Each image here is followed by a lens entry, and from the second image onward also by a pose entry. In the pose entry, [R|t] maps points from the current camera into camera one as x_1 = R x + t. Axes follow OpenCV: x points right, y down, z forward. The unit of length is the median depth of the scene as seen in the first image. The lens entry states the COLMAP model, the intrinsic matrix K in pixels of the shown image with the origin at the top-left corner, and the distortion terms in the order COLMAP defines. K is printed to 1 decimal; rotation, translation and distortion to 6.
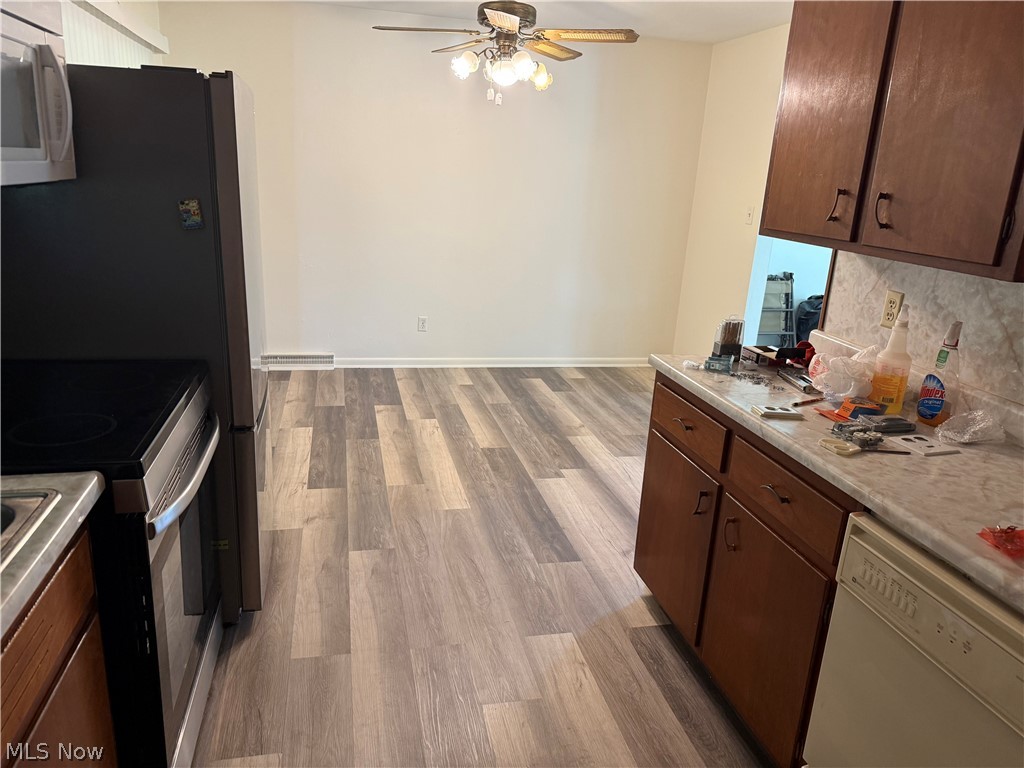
lens RADIAL K [[738.6, 0, 512.0], [0, 738.6, 384.0], [0, 0, 1]] dist [0.050835, -0.001751]
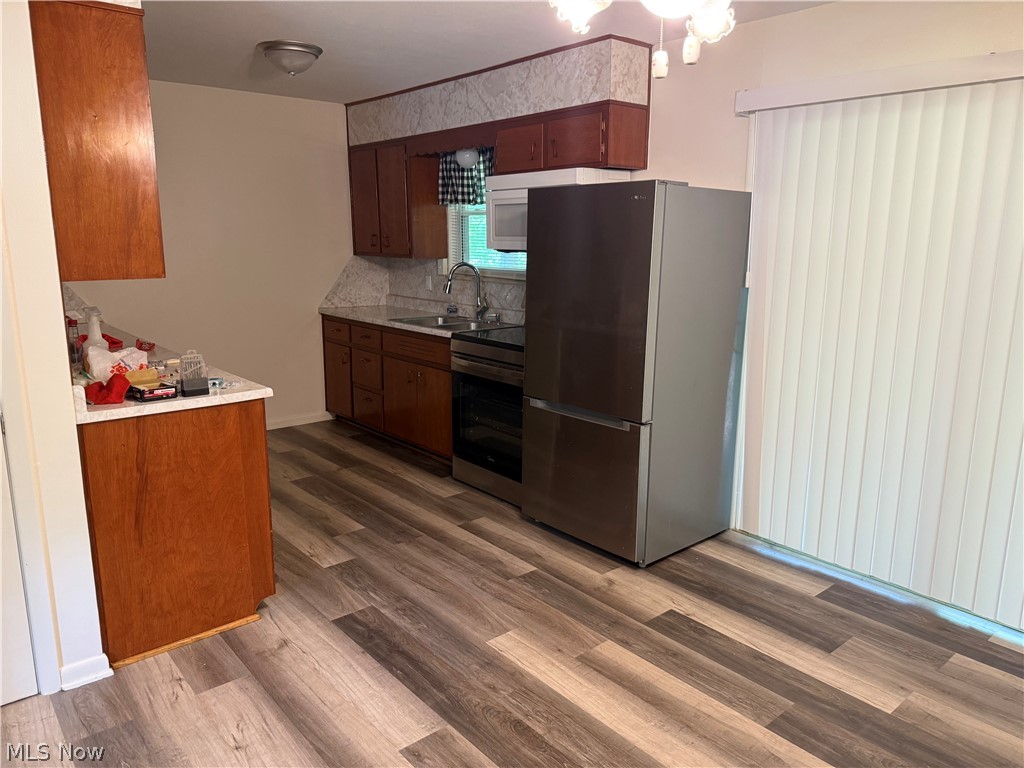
lens RADIAL K [[738.6, 0, 512.0], [0, 738.6, 384.0], [0, 0, 1]] dist [0.050835, -0.001751]
pose [[-0.893675, 0.033249, -0.447482, 0.297589], [-0.174275, 0.893245, 0.414417, -0.464772], [0.413490, 0.448339, -0.792476, 1.677432]]
